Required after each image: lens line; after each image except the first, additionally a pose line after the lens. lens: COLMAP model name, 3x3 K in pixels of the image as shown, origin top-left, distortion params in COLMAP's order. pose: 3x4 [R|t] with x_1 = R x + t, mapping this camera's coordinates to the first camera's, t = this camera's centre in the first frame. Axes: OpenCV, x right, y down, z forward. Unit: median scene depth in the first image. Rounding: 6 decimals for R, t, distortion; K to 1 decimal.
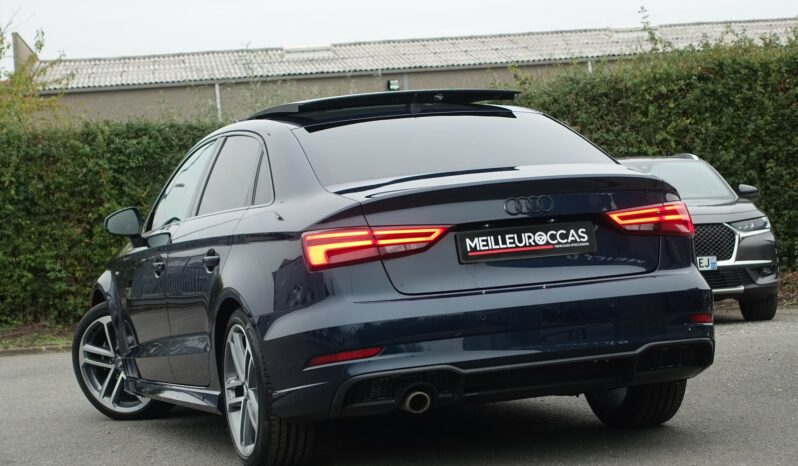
lens RADIAL K [[2001.0, 0, 399.0], [0, 2001.0, 233.0], [0, 0, 1]] dist [-0.075390, 0.333186]
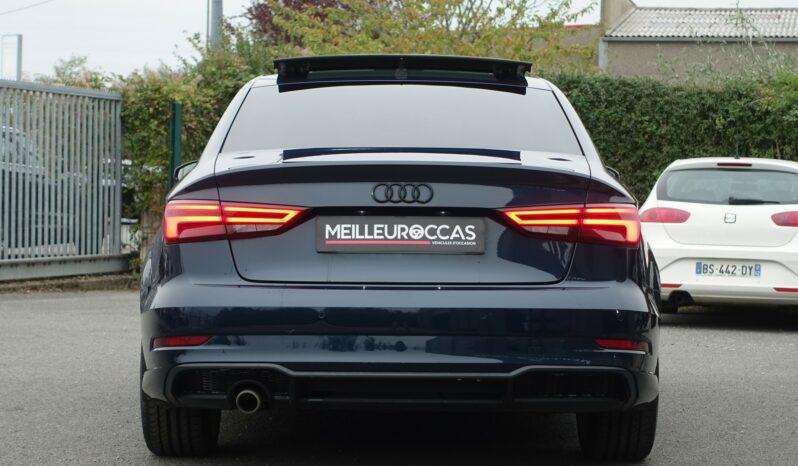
lens RADIAL K [[2001.0, 0, 399.0], [0, 2001.0, 233.0], [0, 0, 1]] dist [-0.075390, 0.333186]
pose [[0.940609, 0.093553, -0.326347, 0.348137], [-0.085233, 0.995568, 0.039737, -0.030886], [0.328619, -0.009561, 0.944414, 0.174266]]
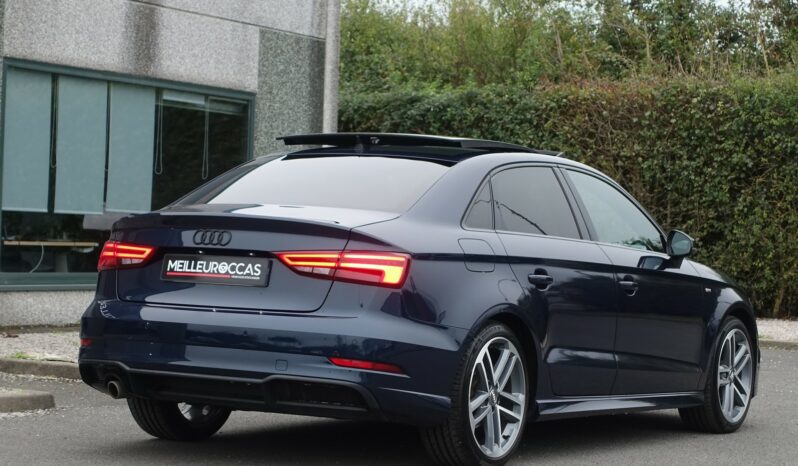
lens RADIAL K [[2001.0, 0, 399.0], [0, 2001.0, 233.0], [0, 0, 1]] dist [-0.075390, 0.333186]
pose [[0.630186, 0.098995, -0.770107, 1.005145], [-0.096877, 0.994113, 0.048515, -0.081715], [0.770377, 0.044032, 0.636067, 0.354517]]
